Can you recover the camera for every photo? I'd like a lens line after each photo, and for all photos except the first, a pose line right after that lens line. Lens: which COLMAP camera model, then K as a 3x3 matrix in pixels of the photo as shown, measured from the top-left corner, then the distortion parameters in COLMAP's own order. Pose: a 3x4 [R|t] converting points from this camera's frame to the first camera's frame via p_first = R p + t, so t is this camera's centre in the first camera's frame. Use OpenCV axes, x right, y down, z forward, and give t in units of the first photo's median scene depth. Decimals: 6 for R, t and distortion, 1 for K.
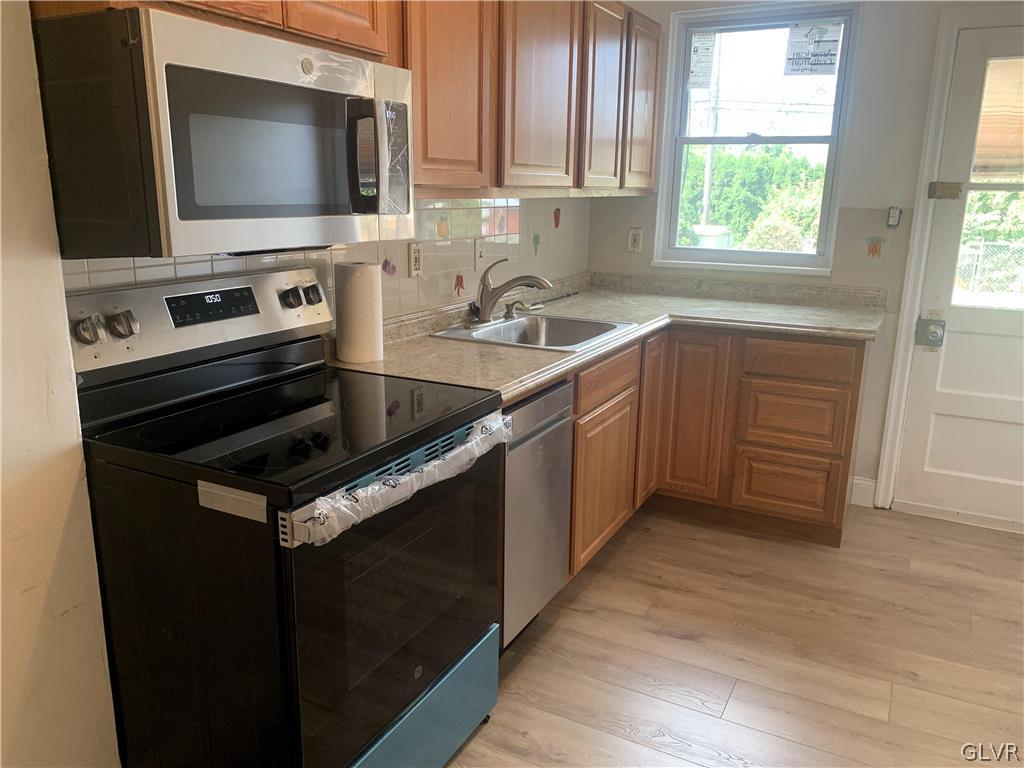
lens RADIAL K [[787.7, 0, 512.4], [0, 787.7, 389.1], [0, 0, 1]] dist [0.012431, -0.001288]
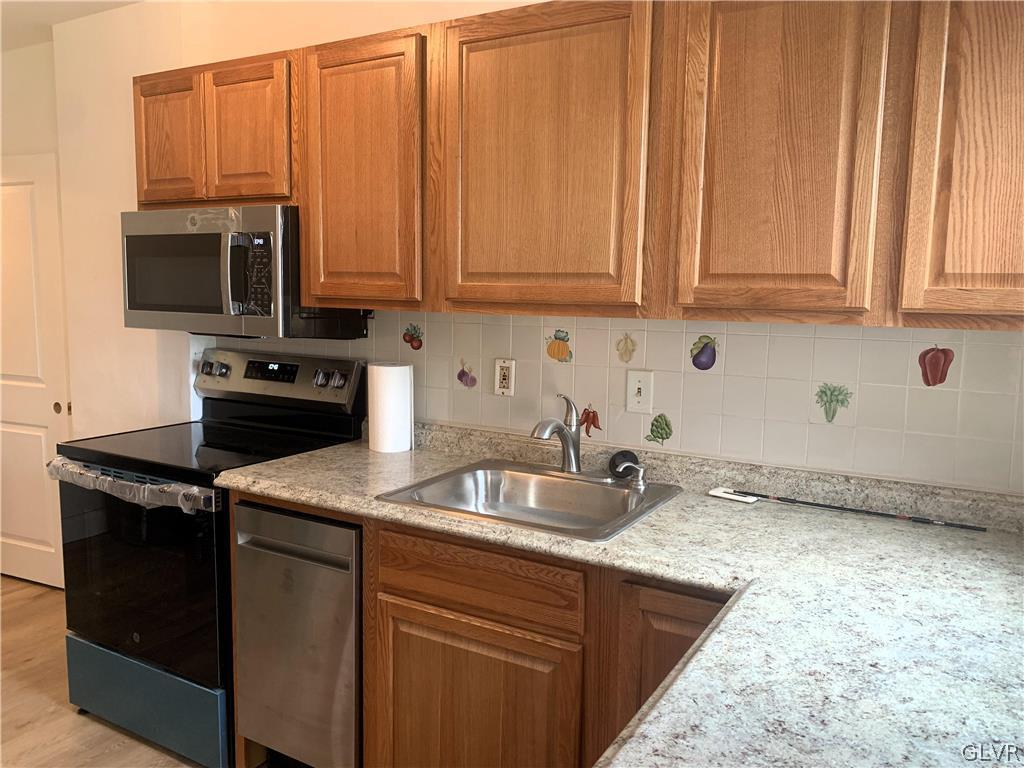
lens RADIAL K [[787.7, 0, 514.0], [0, 787.7, 378.4], [0, 0, 1]] dist [0.012431, -0.001288]
pose [[-0.057773, 0.084771, -0.994724, 0.803866], [-0.263299, 0.959816, 0.097088, -0.261130], [0.962983, 0.267519, -0.033131, 1.073653]]
